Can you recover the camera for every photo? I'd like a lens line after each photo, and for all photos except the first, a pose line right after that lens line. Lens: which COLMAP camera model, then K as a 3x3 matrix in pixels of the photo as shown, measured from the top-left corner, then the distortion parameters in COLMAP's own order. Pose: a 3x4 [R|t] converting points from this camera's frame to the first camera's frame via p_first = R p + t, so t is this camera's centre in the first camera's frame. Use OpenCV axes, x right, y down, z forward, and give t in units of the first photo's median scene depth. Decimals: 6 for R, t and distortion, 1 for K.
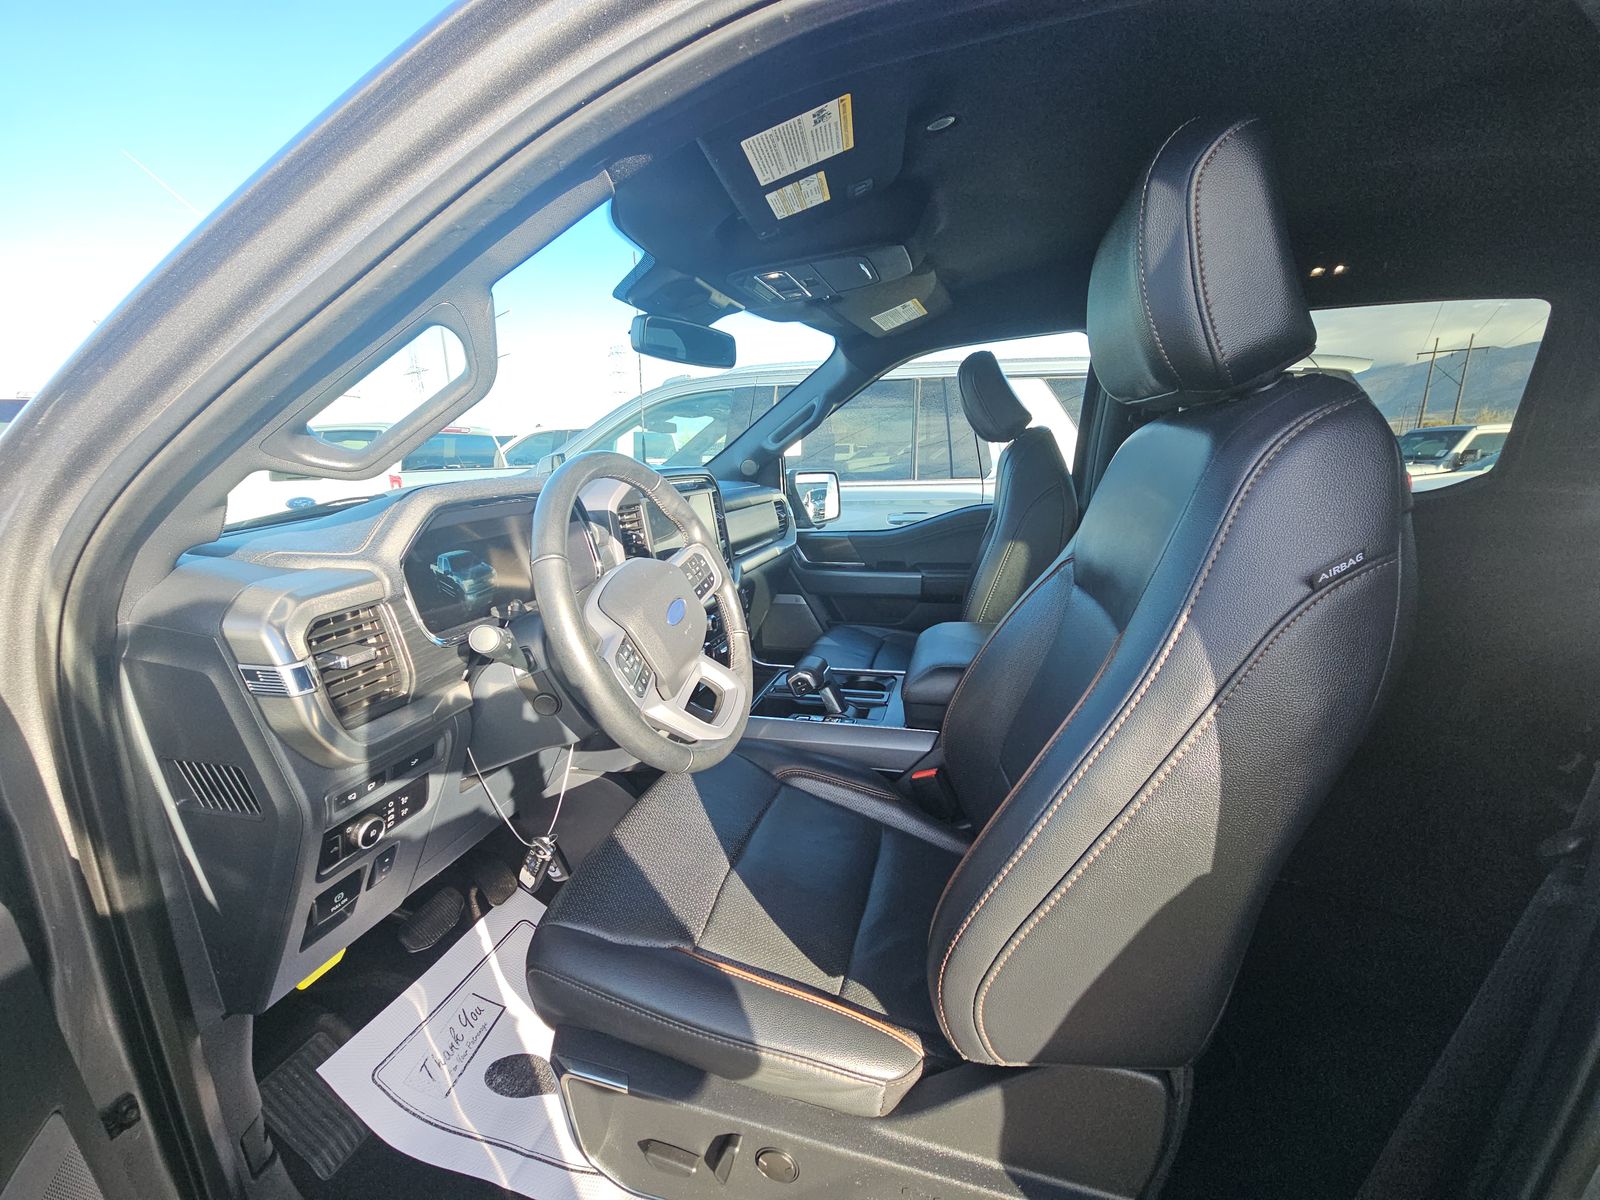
lens RADIAL K [[646.5, 0, 800.0], [0, 646.5, 600.0], [0, 0, 1]] dist [0.000053, 0.000072]
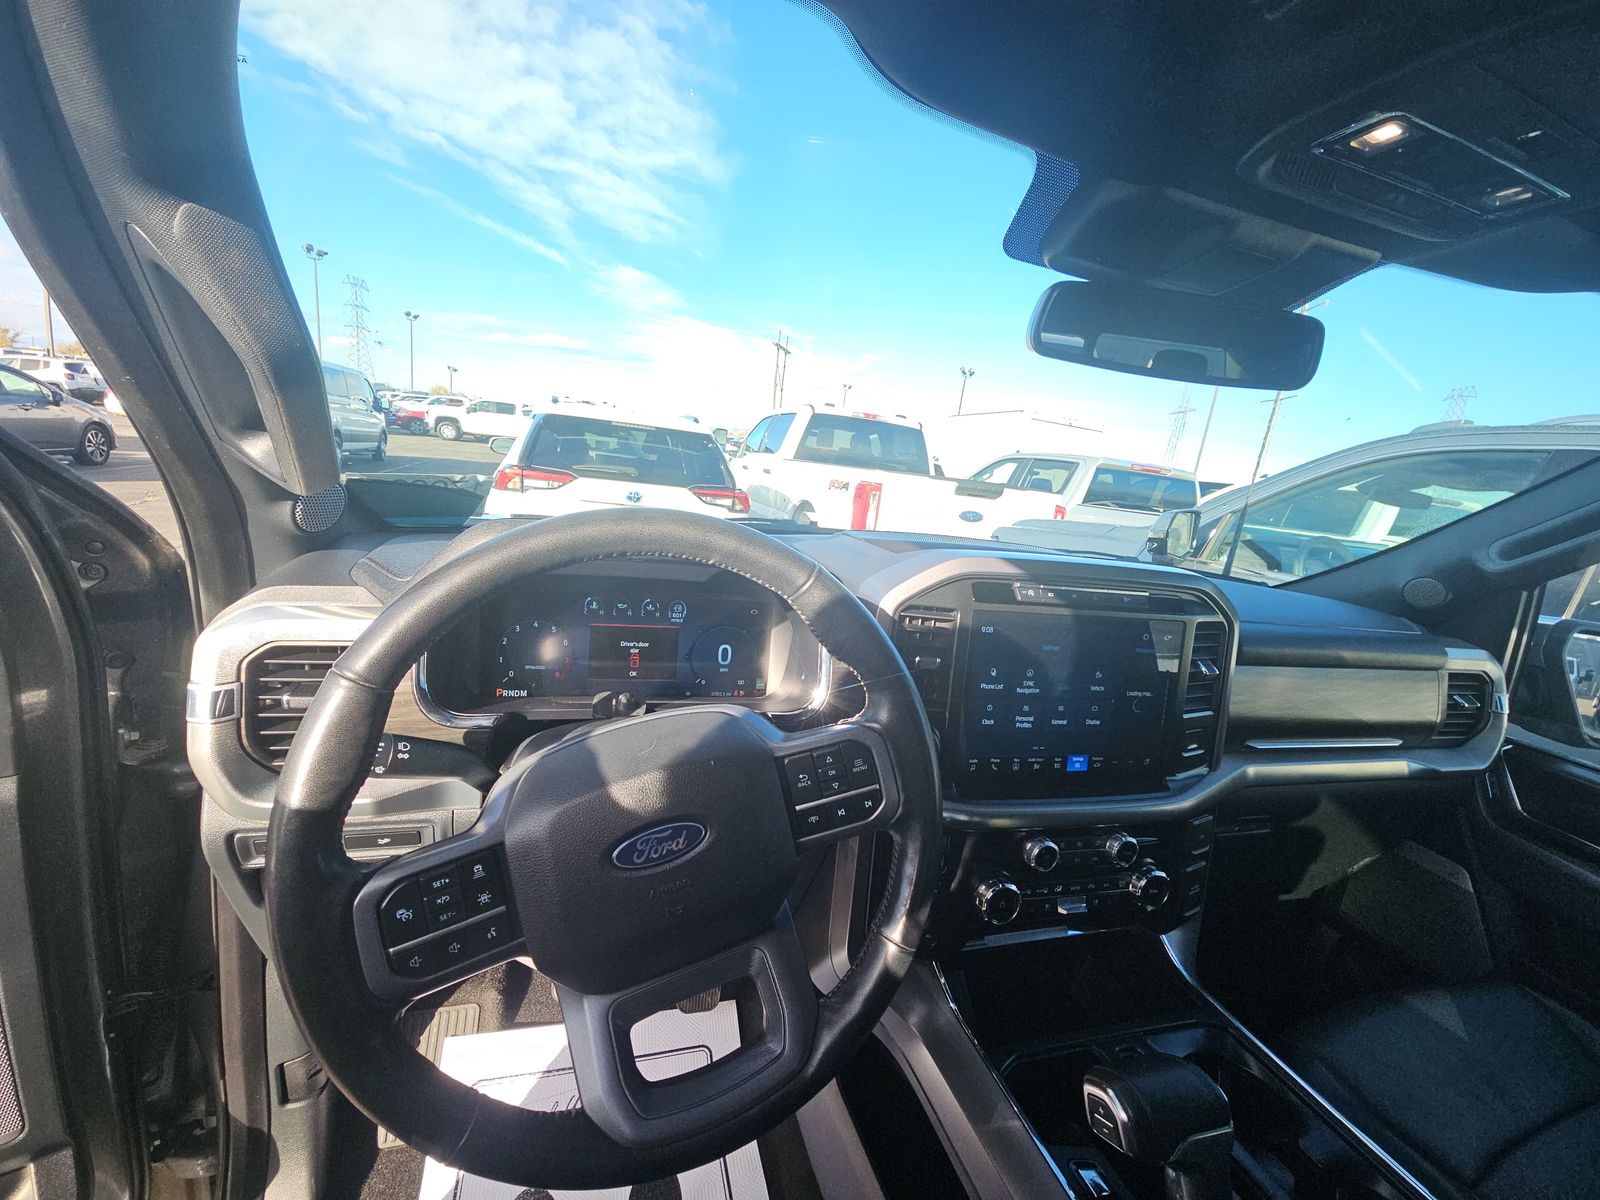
lens RADIAL K [[646.5, 0, 800.0], [0, 646.5, 600.0], [0, 0, 1]] dist [0.000053, 0.000072]
pose [[0.528774, 0.269384, -0.804879, 0.079860], [-0.317488, 0.942231, 0.106778, -0.097666], [0.787147, 0.199078, 0.583753, 0.307338]]
